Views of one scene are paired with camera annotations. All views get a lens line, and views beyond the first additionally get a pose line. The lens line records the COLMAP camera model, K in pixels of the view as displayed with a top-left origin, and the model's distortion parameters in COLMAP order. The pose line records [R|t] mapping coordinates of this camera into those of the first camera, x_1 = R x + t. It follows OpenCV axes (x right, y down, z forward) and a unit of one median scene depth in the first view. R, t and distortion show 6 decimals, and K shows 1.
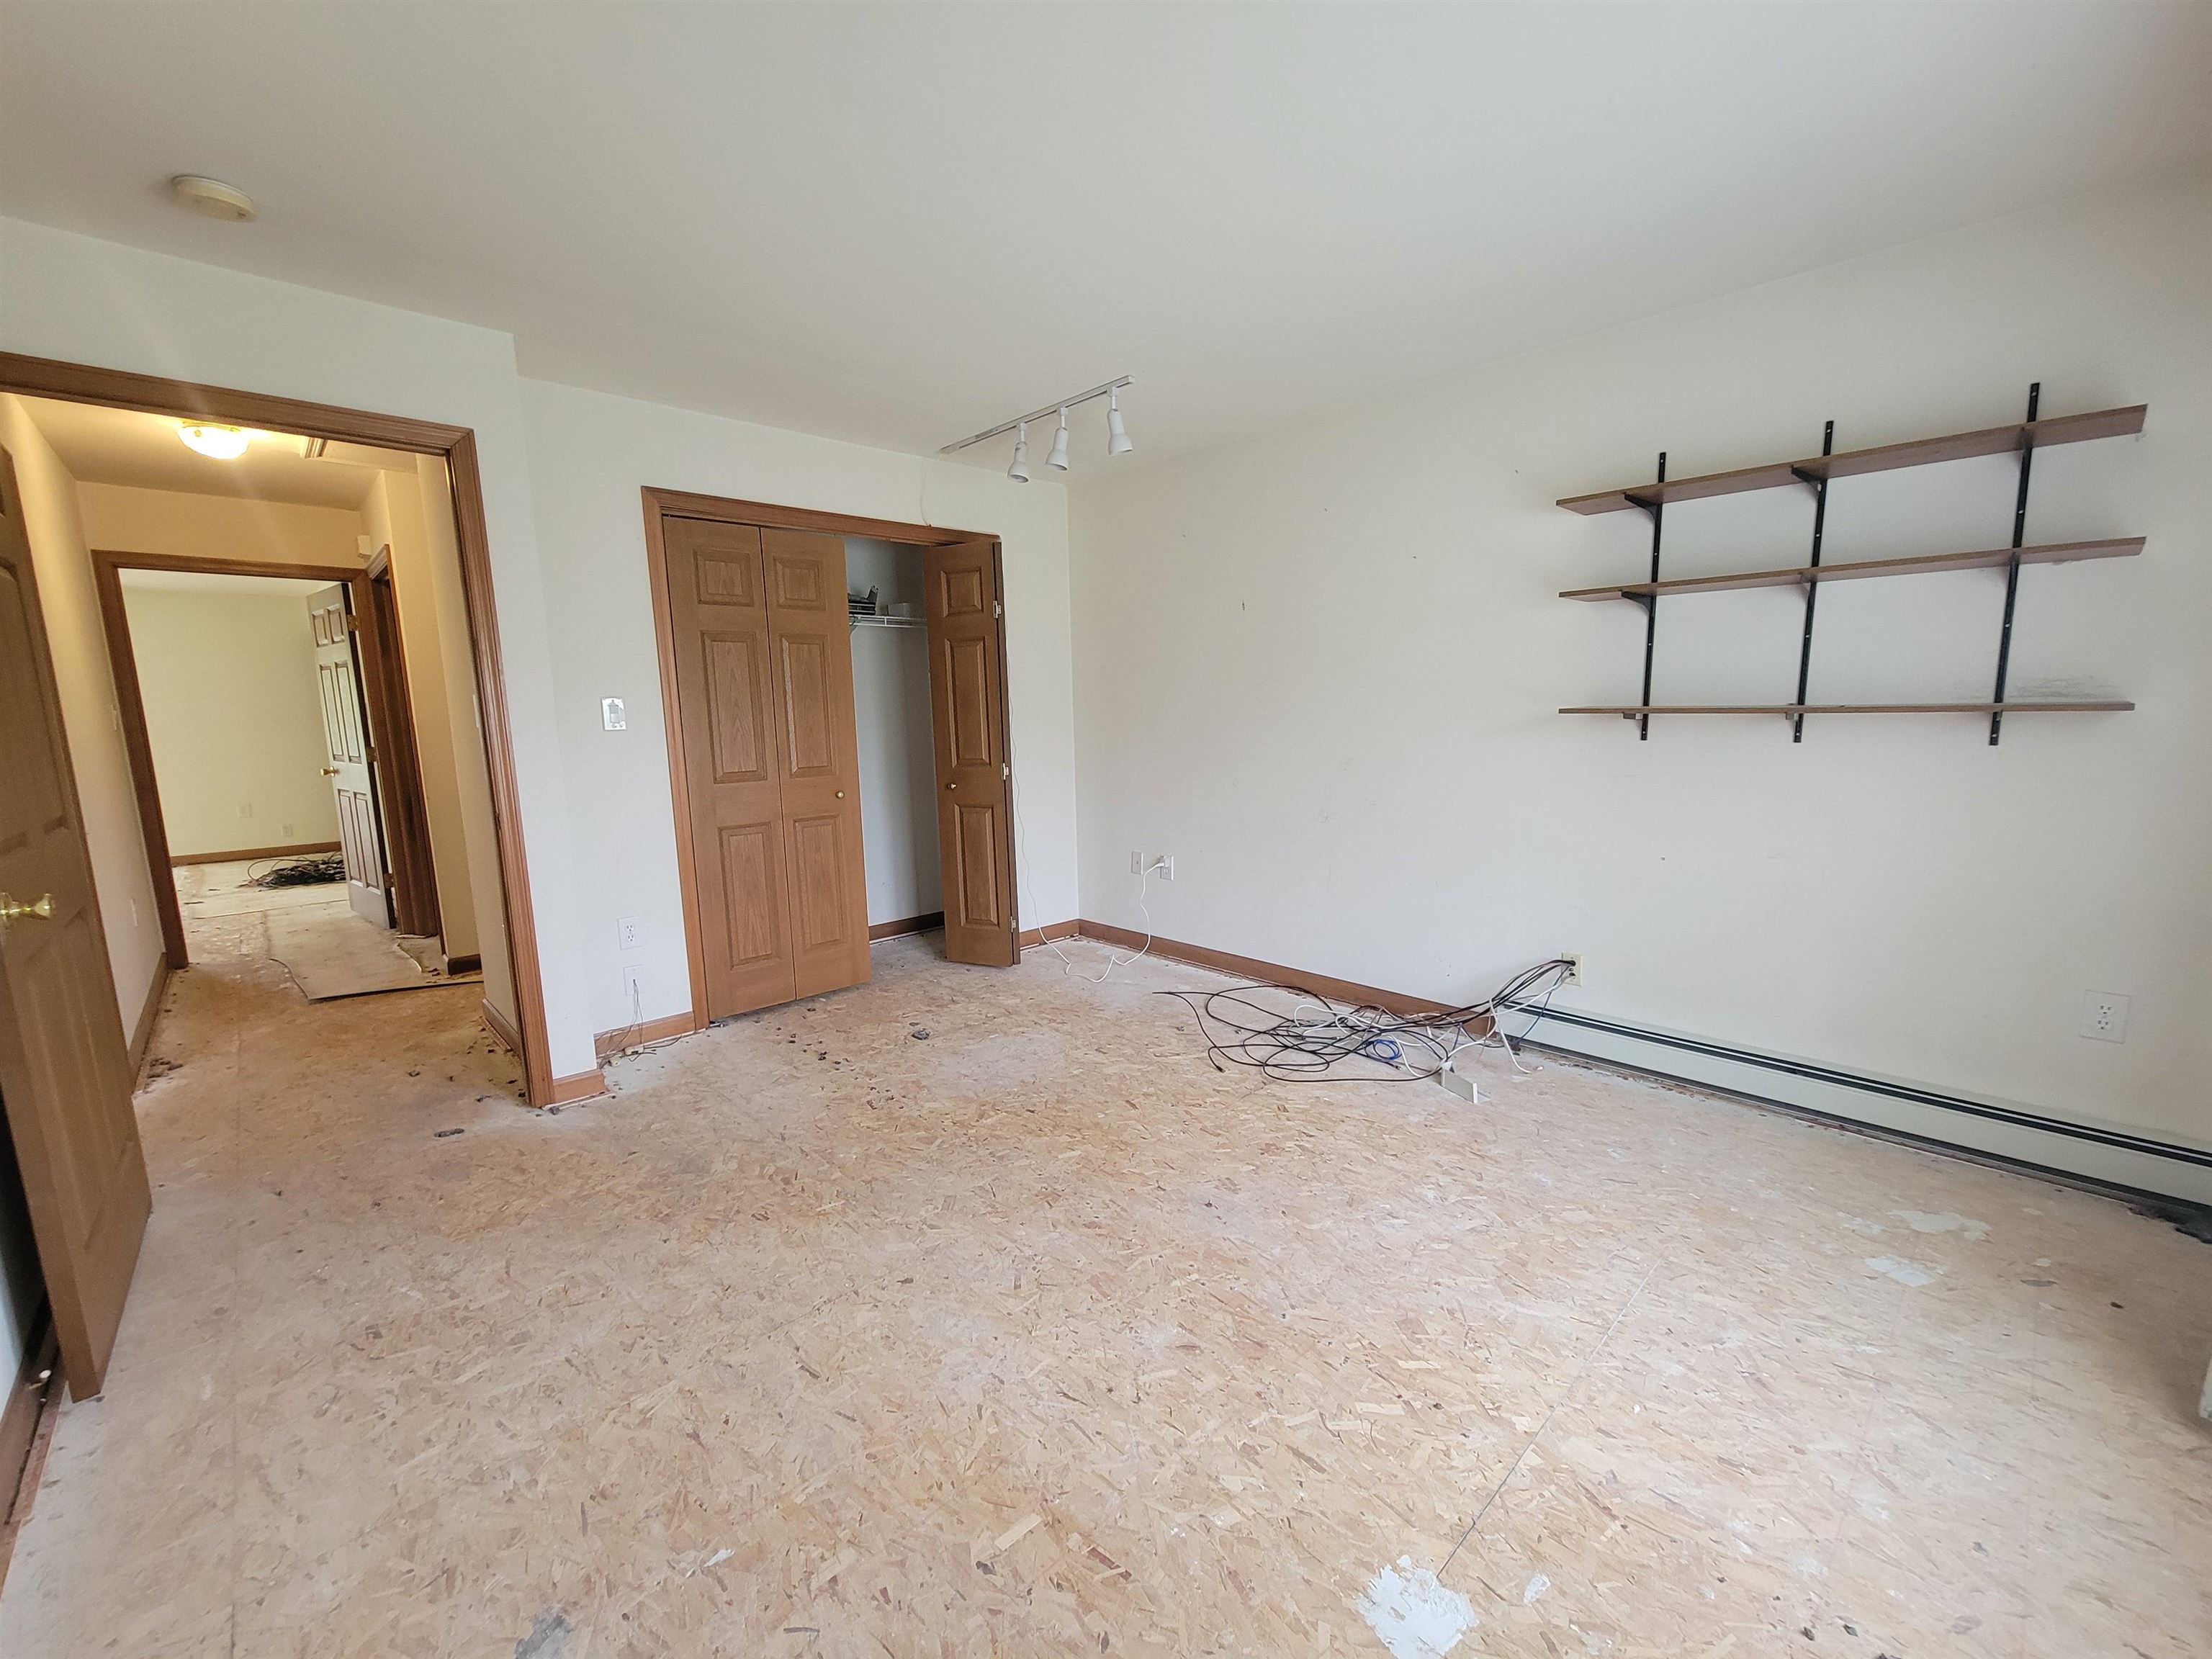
lens RADIAL K [[901.9, 0, 1100.1], [0, 901.9, 838.3], [0, 0, 1]] dist [0.002026, -0.000759]
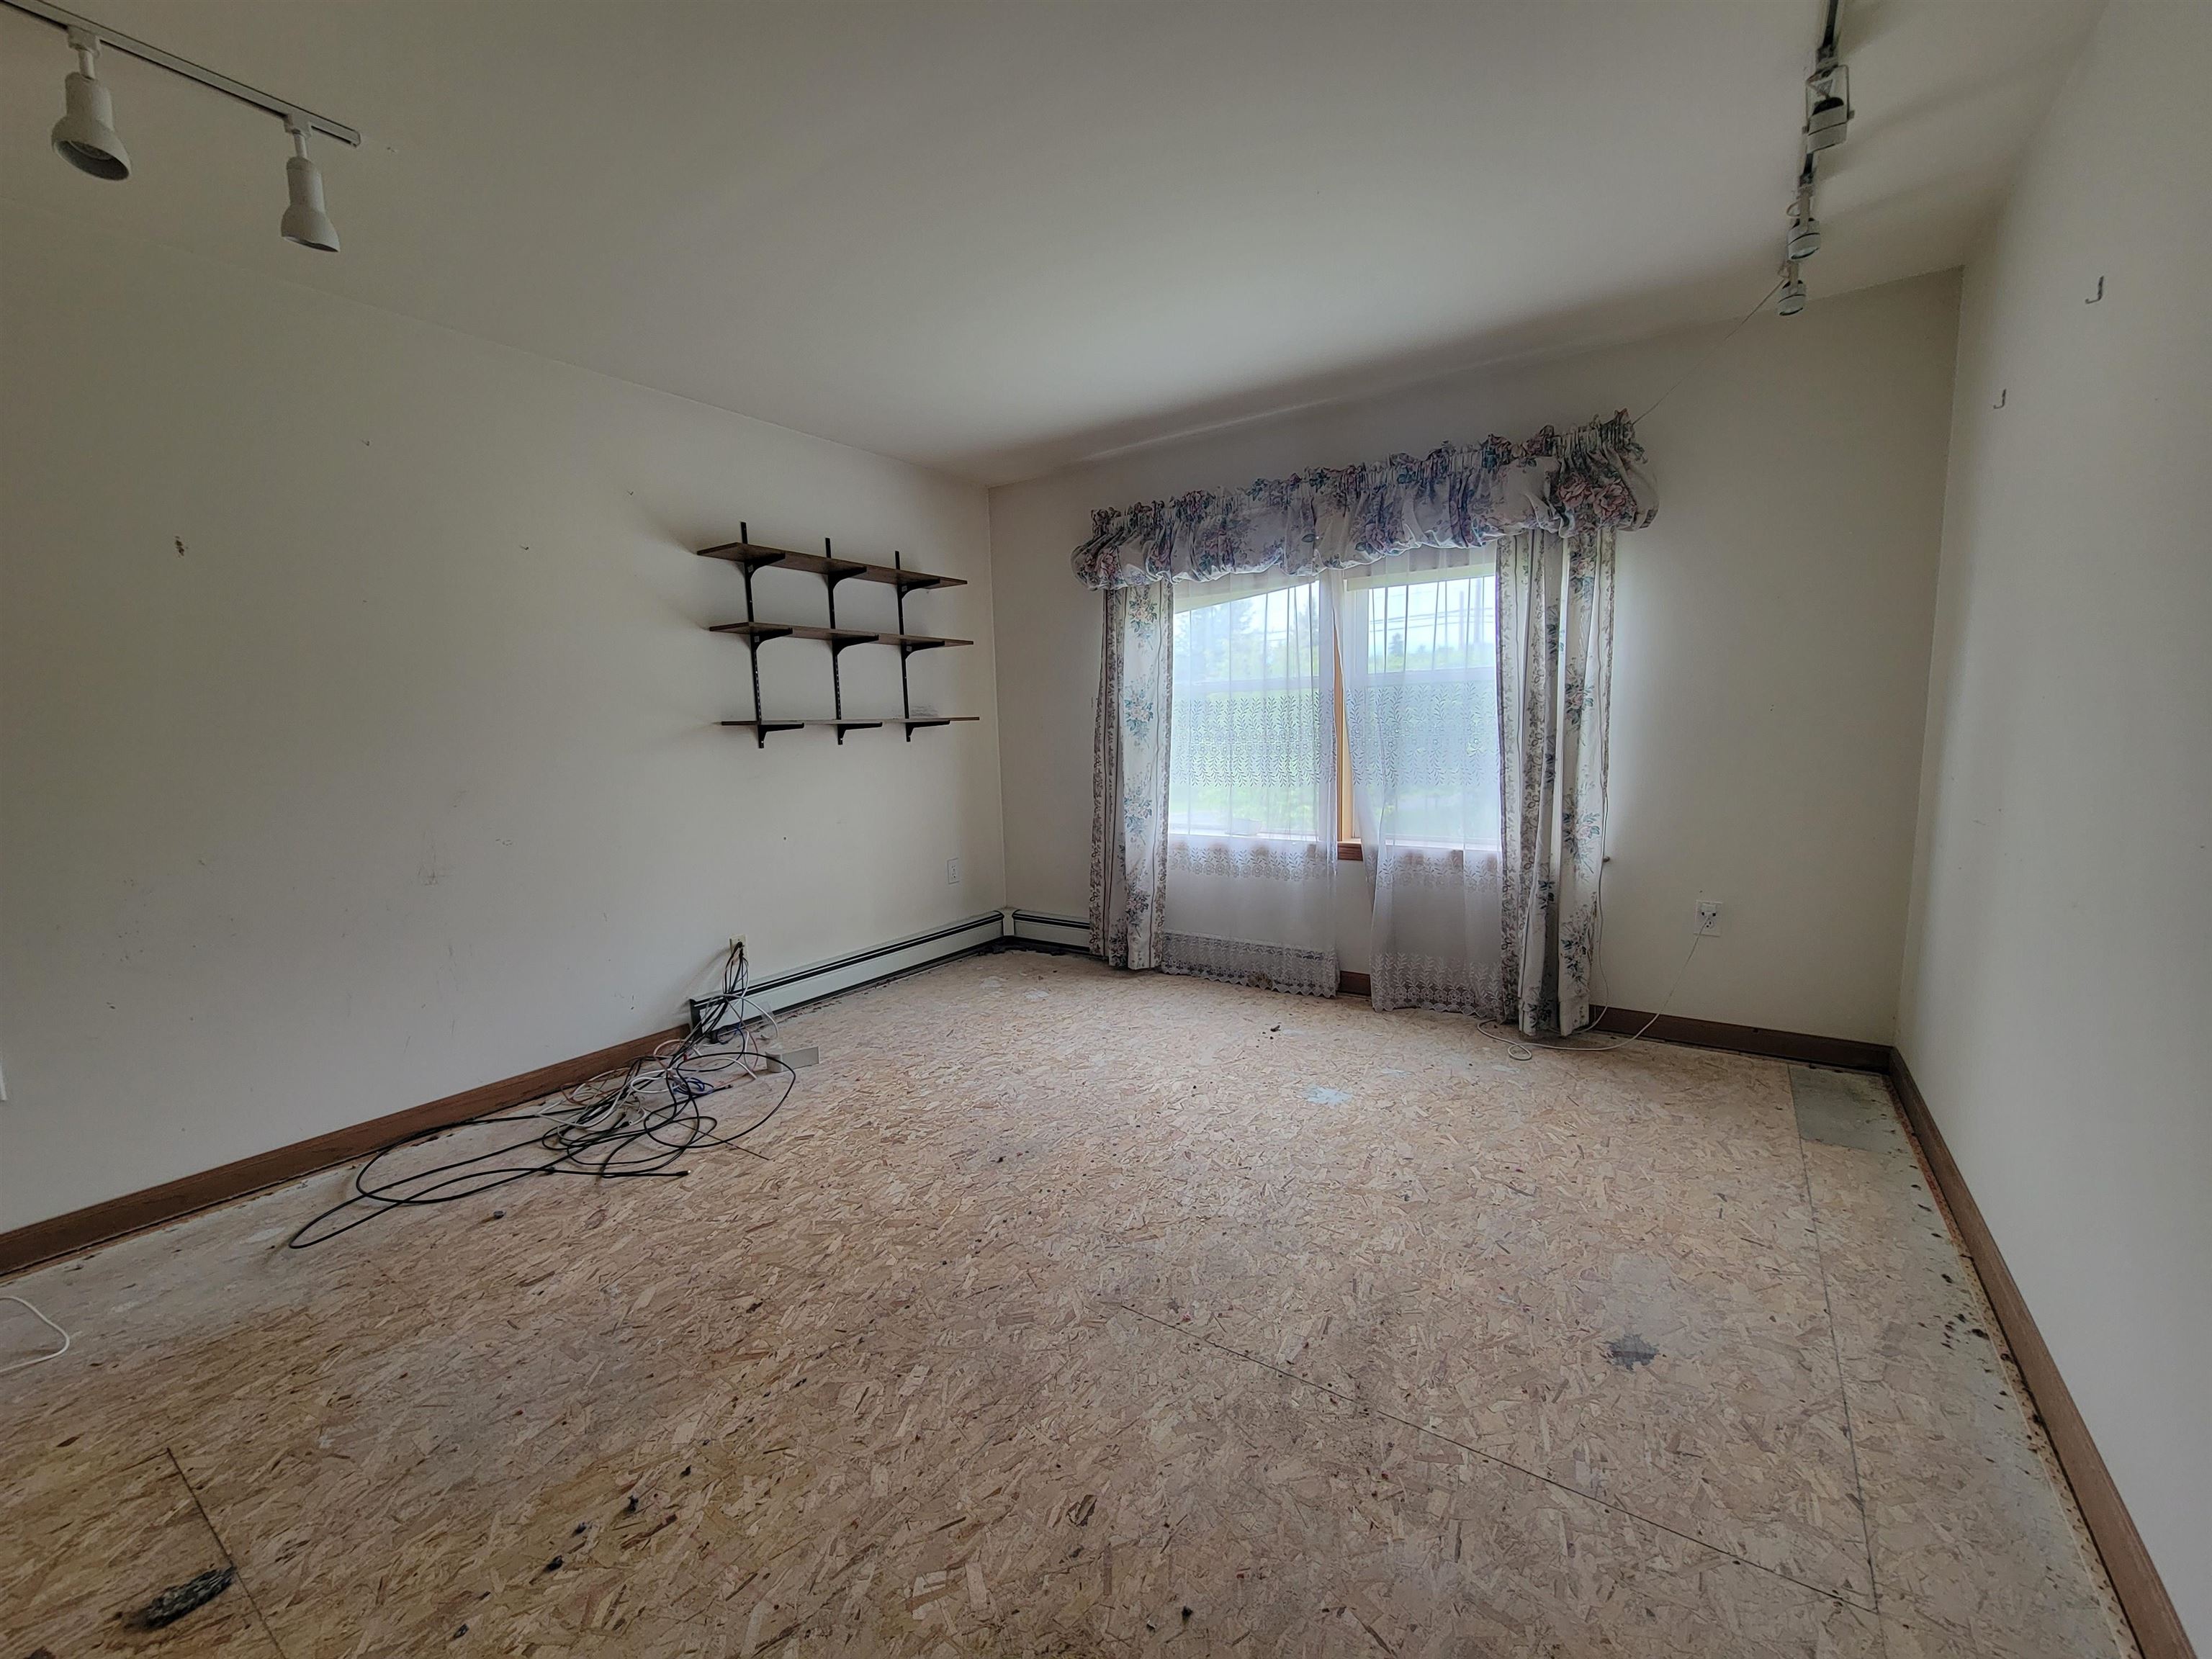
lens RADIAL K [[901.9, 0, 1097.3], [0, 901.9, 831.1], [0, 0, 1]] dist [0.002026, -0.000759]
pose [[-0.211794, -0.089058, 0.973248, -0.755075], [0.174345, 0.976423, 0.127289, -0.078297], [-0.961638, 0.196640, -0.191274, 0.835523]]
